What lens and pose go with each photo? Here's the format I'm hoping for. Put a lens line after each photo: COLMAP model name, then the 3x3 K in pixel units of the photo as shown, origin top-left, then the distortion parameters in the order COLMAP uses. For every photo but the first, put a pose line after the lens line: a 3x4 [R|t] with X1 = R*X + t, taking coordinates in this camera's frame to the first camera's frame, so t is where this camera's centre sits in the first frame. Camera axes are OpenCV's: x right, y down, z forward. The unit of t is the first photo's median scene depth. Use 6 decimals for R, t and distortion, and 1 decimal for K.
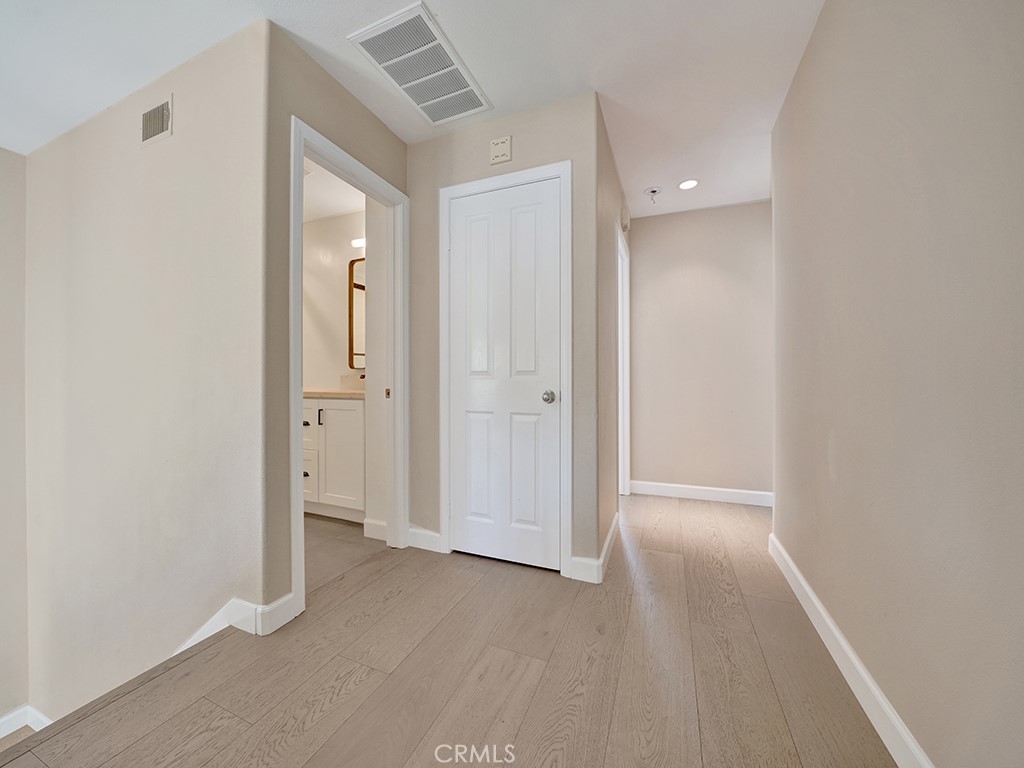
lens RADIAL K [[380.2, 0, 511.7], [0, 380.2, 382.2], [0, 0, 1]] dist [-0.022992, 0.002443]
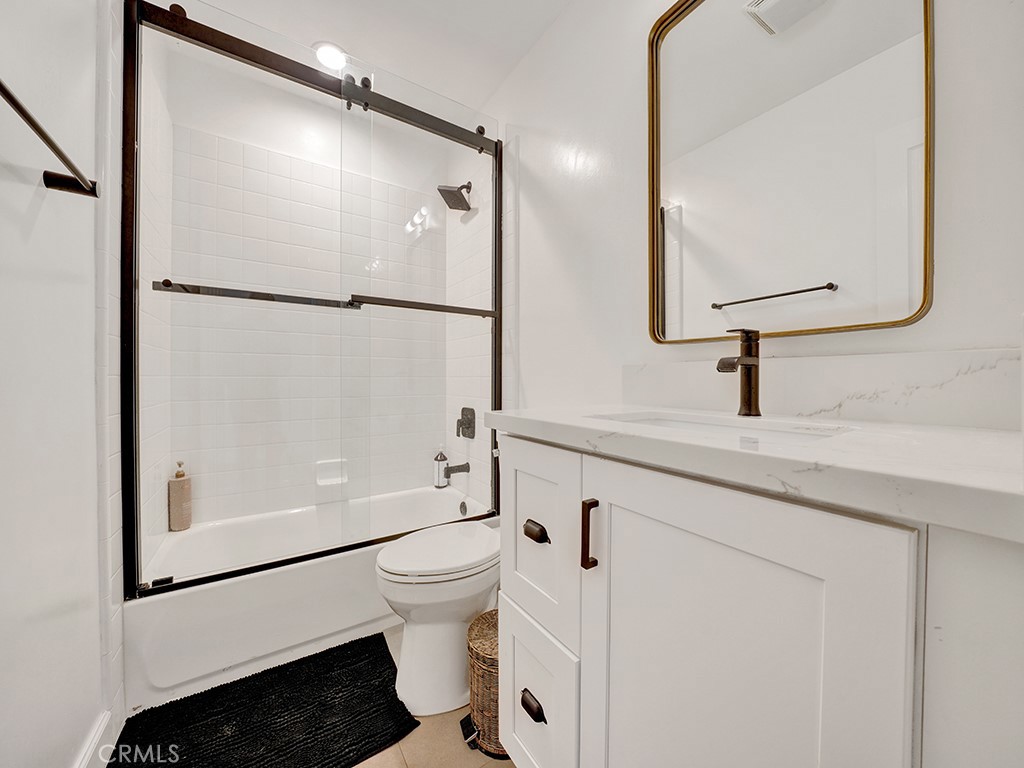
lens RADIAL K [[380.2, 0, 513.0], [0, 380.2, 381.8], [0, 0, 1]] dist [-0.022992, 0.002443]
pose [[0.831764, -0.004429, -0.555112, -0.409225], [0.007958, 0.999961, 0.003945, -0.006908], [0.555072, -0.007699, 0.831767, 0.766212]]
